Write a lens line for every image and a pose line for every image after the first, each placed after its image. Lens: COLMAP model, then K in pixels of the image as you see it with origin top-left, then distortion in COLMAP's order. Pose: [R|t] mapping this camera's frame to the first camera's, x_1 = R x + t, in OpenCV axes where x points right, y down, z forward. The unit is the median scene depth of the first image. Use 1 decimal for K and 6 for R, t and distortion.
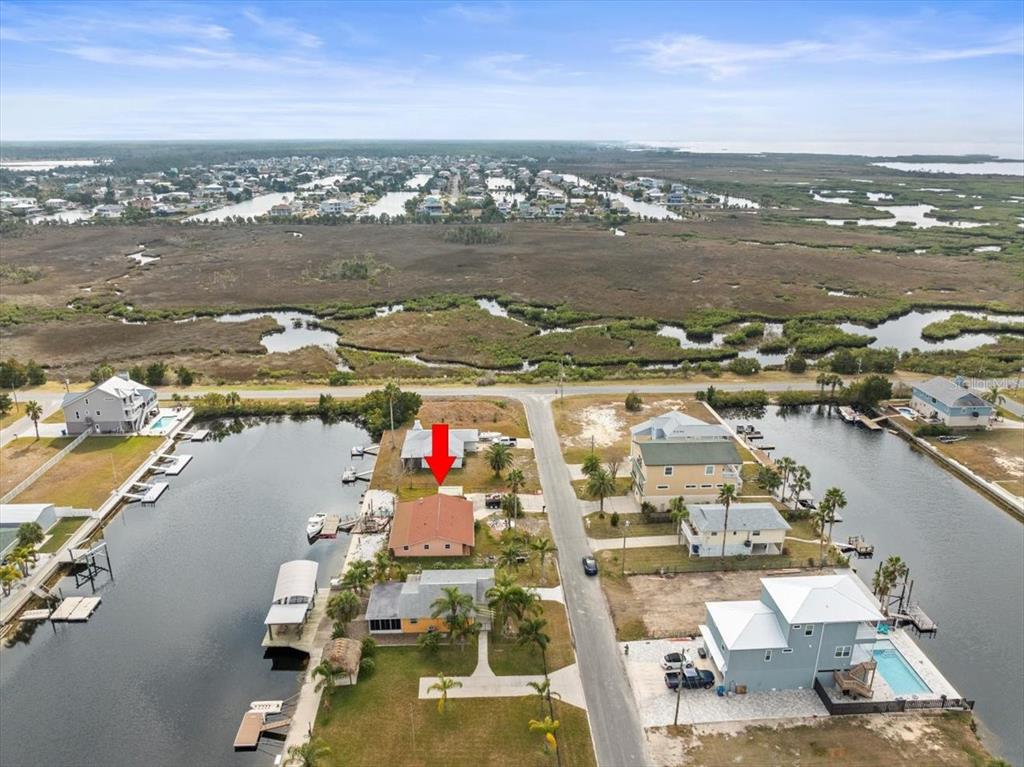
lens RADIAL K [[714.1, 0, 514.7], [0, 714.1, 413.8], [0, 0, 1]] dist [-0.036266, 0.002534]
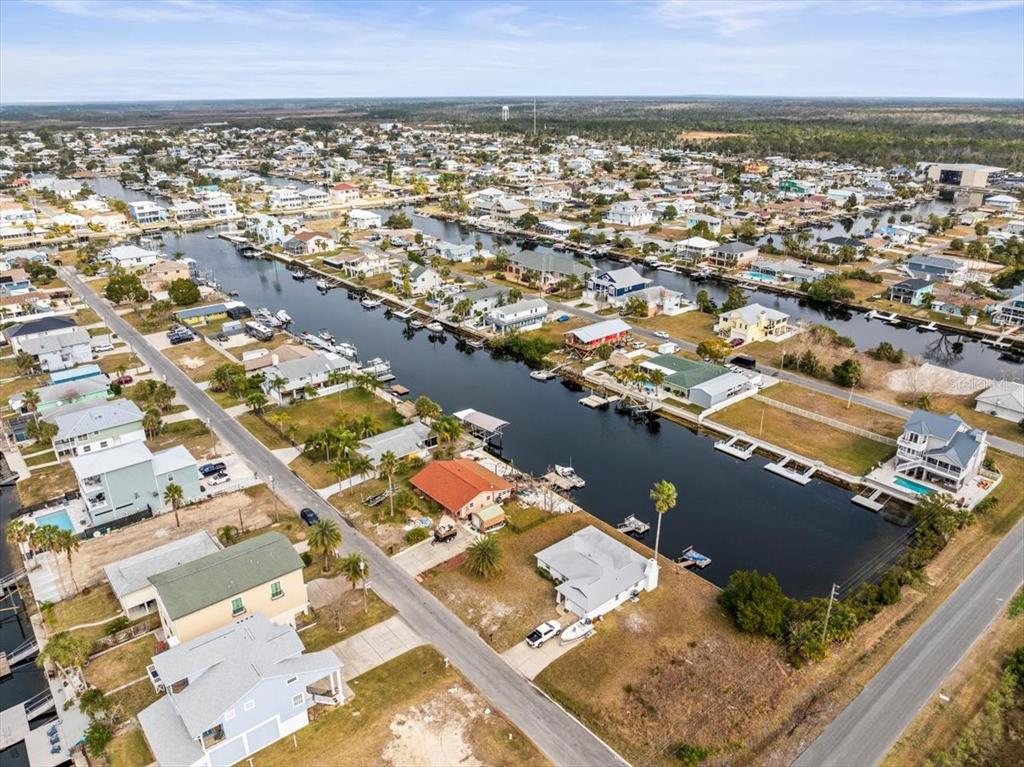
lens RADIAL K [[720.5, 0, 512.5], [0, 720.5, 377.4], [0, 0, 1]] dist [-0.038875, 0.003902]
pose [[-0.803426, 0.215716, -0.554953, 0.270827], [-0.216924, 0.761949, 0.610228, -0.447811], [0.554482, 0.610656, -0.565376, 1.069637]]
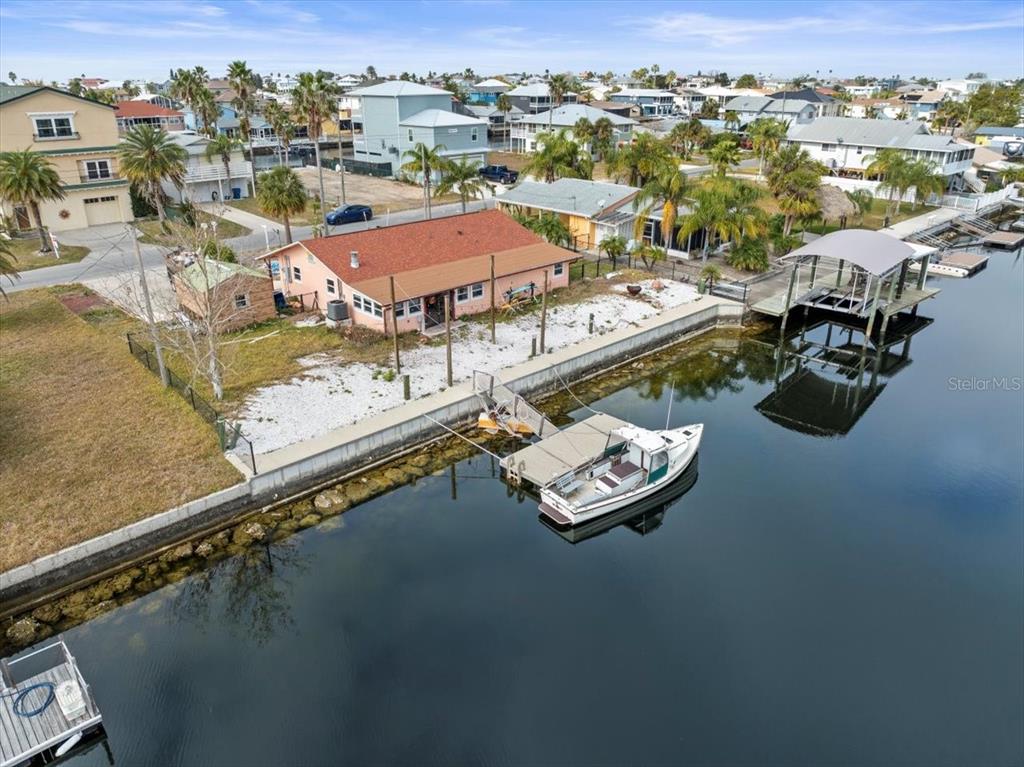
lens RADIAL K [[720.5, 0, 512.5], [0, 720.5, 377.4], [0, 0, 1]] dist [-0.038875, 0.003902]
pose [[-0.651243, -0.301342, 0.696474, -0.286215], [0.269785, 0.765887, 0.583638, 0.000384], [-0.709295, 0.567989, -0.417481, 0.788975]]
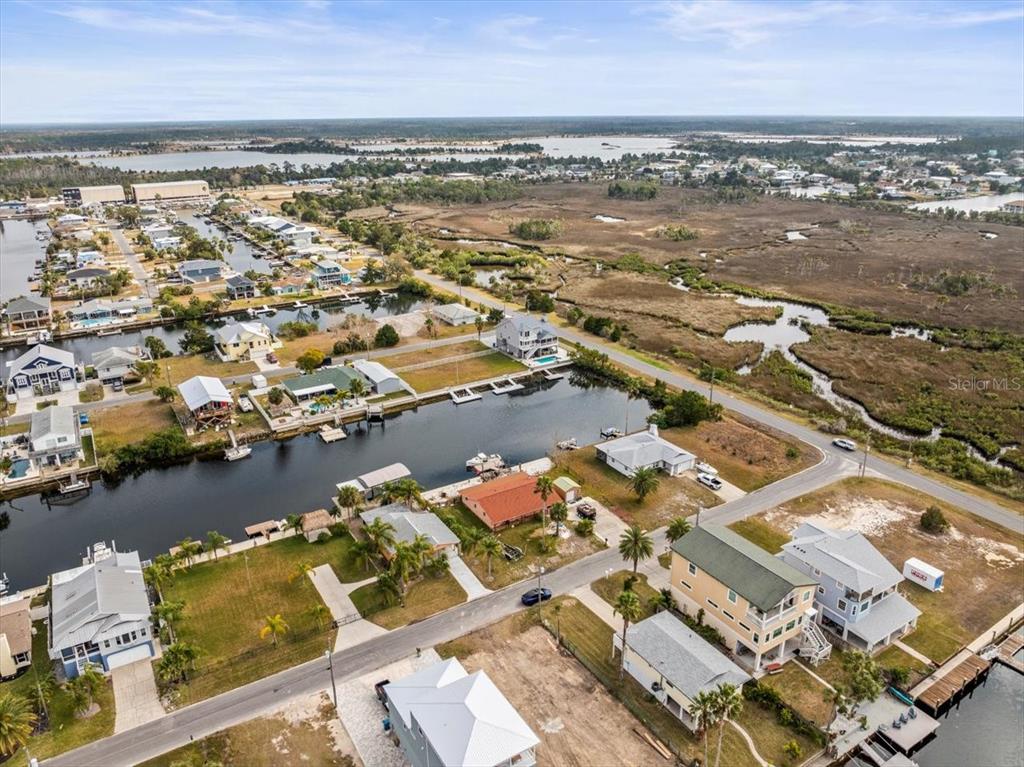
lens RADIAL K [[720.5, 0, 512.5], [0, 720.5, 377.4], [0, 0, 1]] dist [-0.038875, 0.003902]
pose [[0.475302, 0.293516, -0.829419, 0.515151], [-0.308381, 0.938485, 0.155393, -0.130814], [0.824008, 0.181918, 0.536579, 0.257440]]
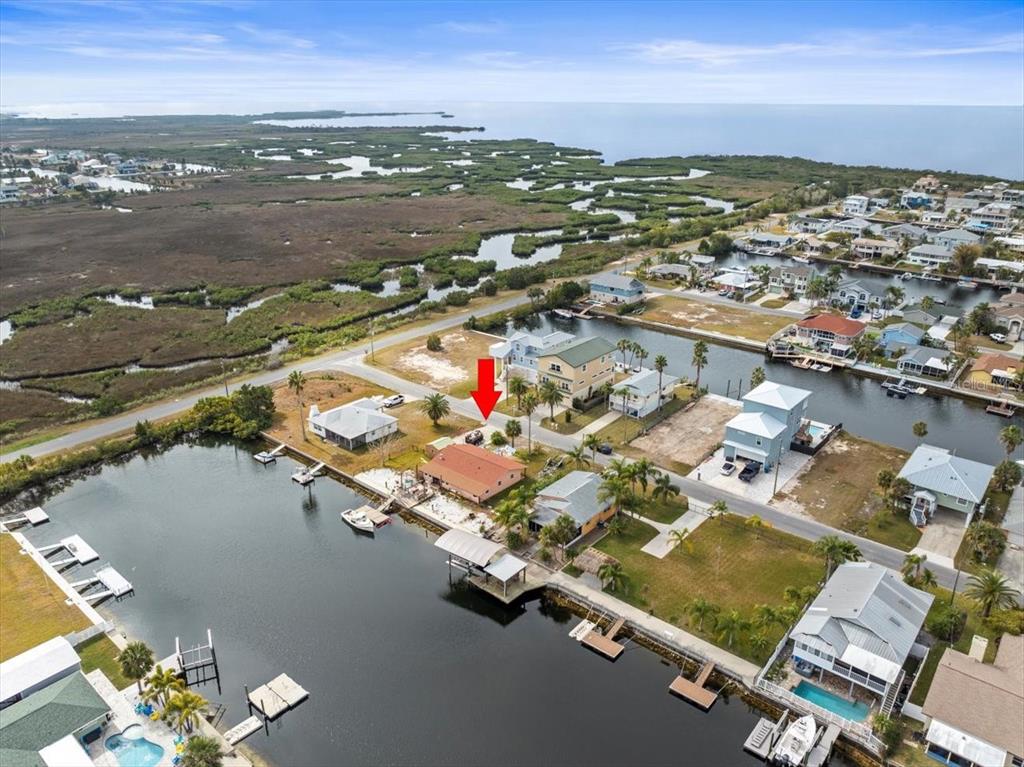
lens RADIAL K [[734.0, 0, 510.8], [0, 734.0, 362.3], [0, 0, 1]] dist [-0.036202, -0.001582]
pose [[0.691497, -0.248229, 0.678391, -0.534407], [0.264160, 0.960956, 0.082358, -0.050548], [-0.672348, 0.122254, 0.730070, 0.097632]]
